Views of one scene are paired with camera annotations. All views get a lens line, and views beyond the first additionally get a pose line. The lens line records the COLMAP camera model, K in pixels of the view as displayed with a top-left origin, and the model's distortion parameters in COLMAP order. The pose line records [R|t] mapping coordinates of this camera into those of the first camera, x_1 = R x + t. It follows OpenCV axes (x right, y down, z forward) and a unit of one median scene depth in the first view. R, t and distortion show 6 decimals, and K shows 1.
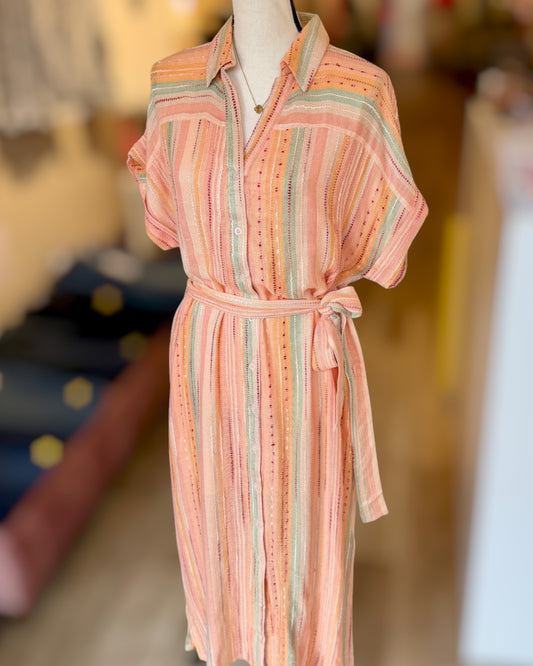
lens RADIAL K [[533.7, 0, 266.5], [0, 533.7, 333.0], [0, 0, 1]] dist [0.123110, -0.281105]
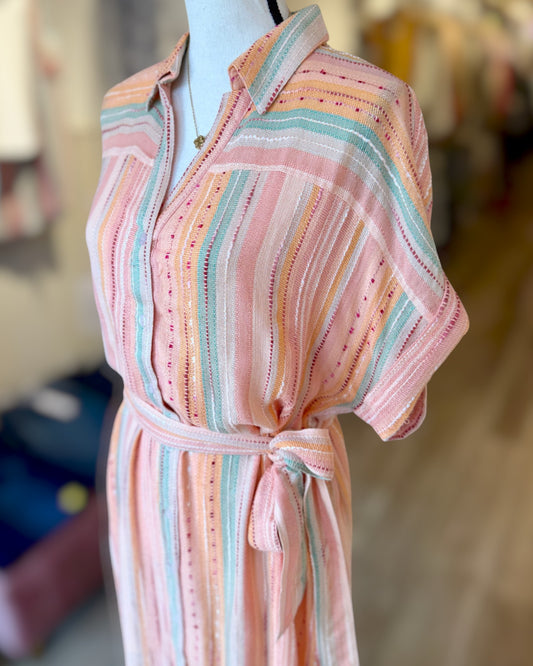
lens RADIAL K [[471.4, 0, 266.5], [0, 471.4, 333.0], [0, 0, 1]] dist [0.052975, -0.125886]
pose [[0.948718, 0.134793, -0.285946, 0.253698], [-0.153812, 0.987074, -0.045022, -0.170958], [0.276181, 0.086695, 0.957187, 0.489231]]
